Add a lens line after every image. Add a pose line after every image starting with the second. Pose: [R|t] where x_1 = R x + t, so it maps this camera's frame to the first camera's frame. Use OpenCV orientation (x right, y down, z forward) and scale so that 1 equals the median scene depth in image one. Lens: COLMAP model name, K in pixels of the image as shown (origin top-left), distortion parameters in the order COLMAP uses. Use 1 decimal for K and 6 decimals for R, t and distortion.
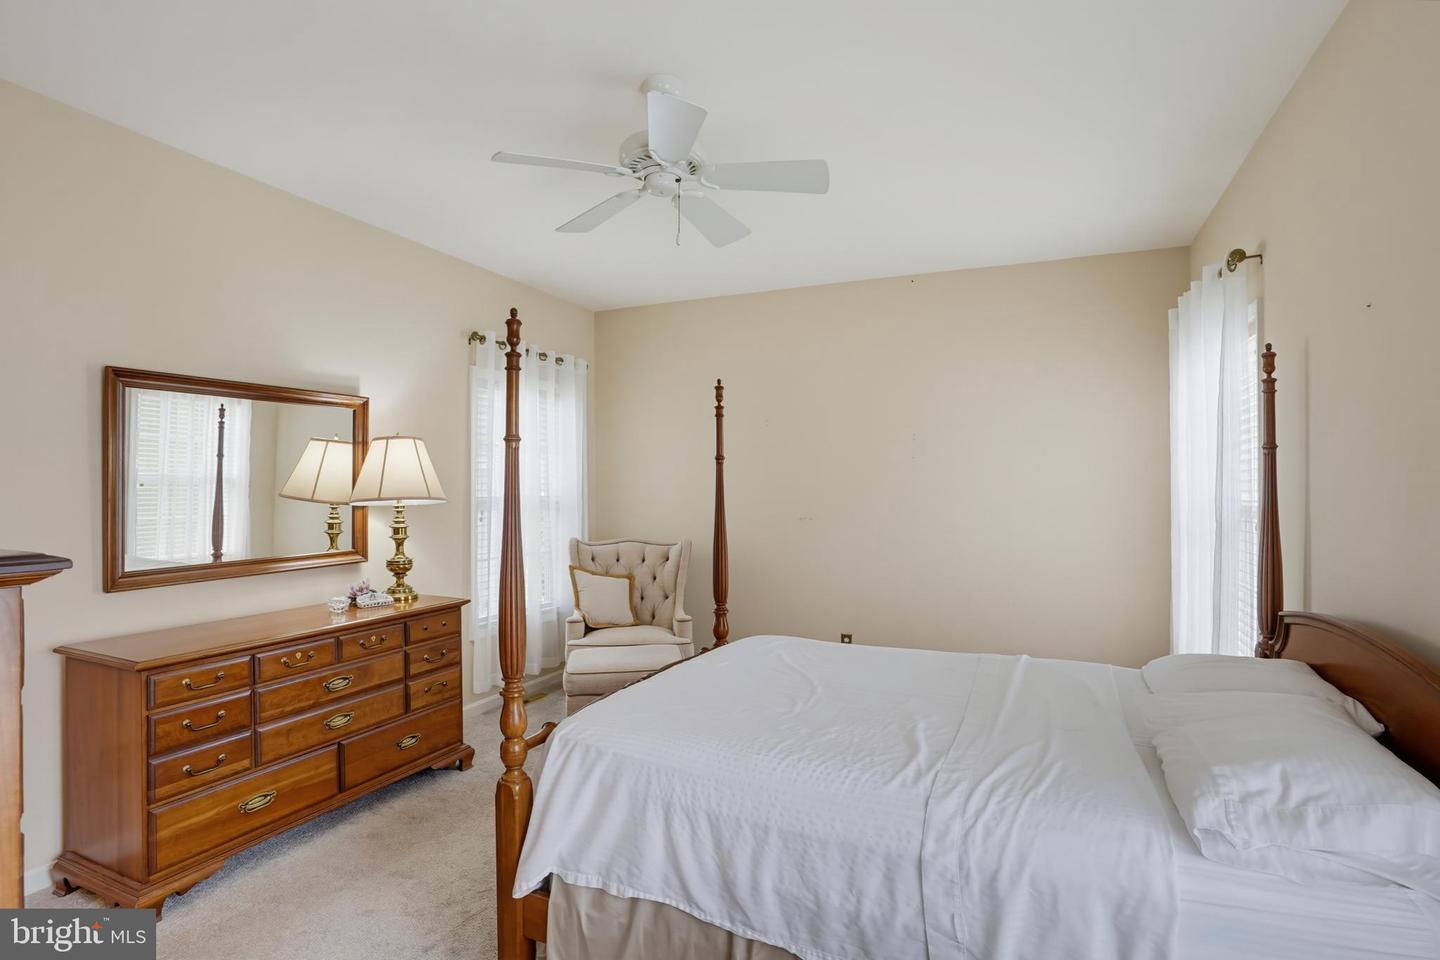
lens RADIAL K [[735.7, 0, 719.6], [0, 735.7, 481.1], [0, 0, 1]] dist [-0.018860, -0.000459]
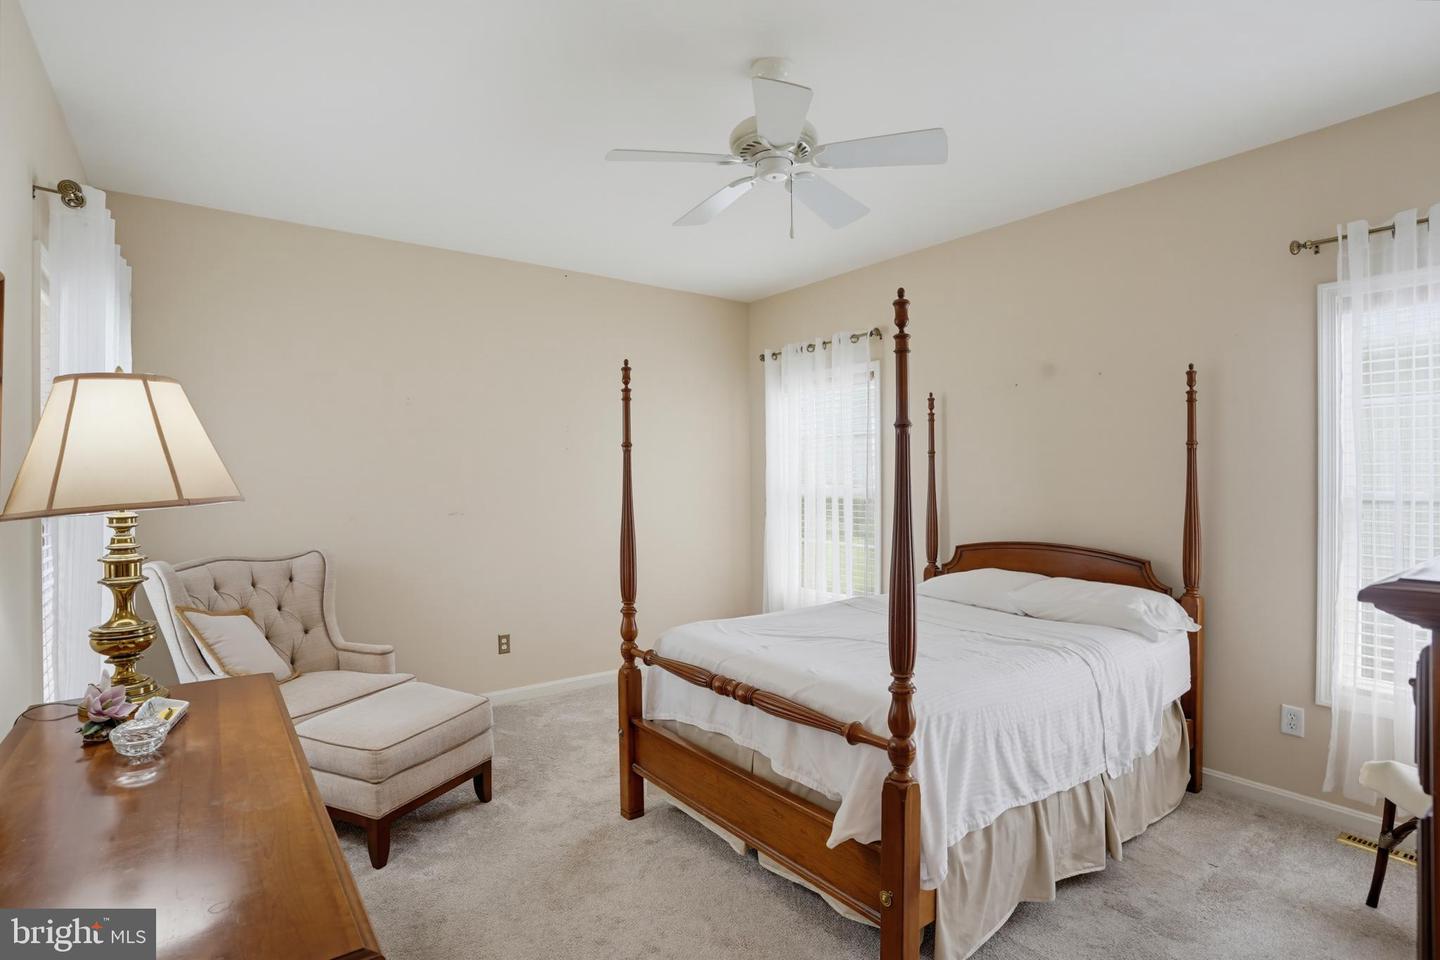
lens RADIAL K [[735.7, 0, 719.8], [0, 735.7, 473.9], [0, 0, 1]] dist [-0.018860, -0.000459]
pose [[0.457547, -0.002969, 0.889180, -0.766856], [-0.005996, 0.999961, 0.006424, -0.001321], [-0.889165, -0.008271, 0.457512, 0.468632]]
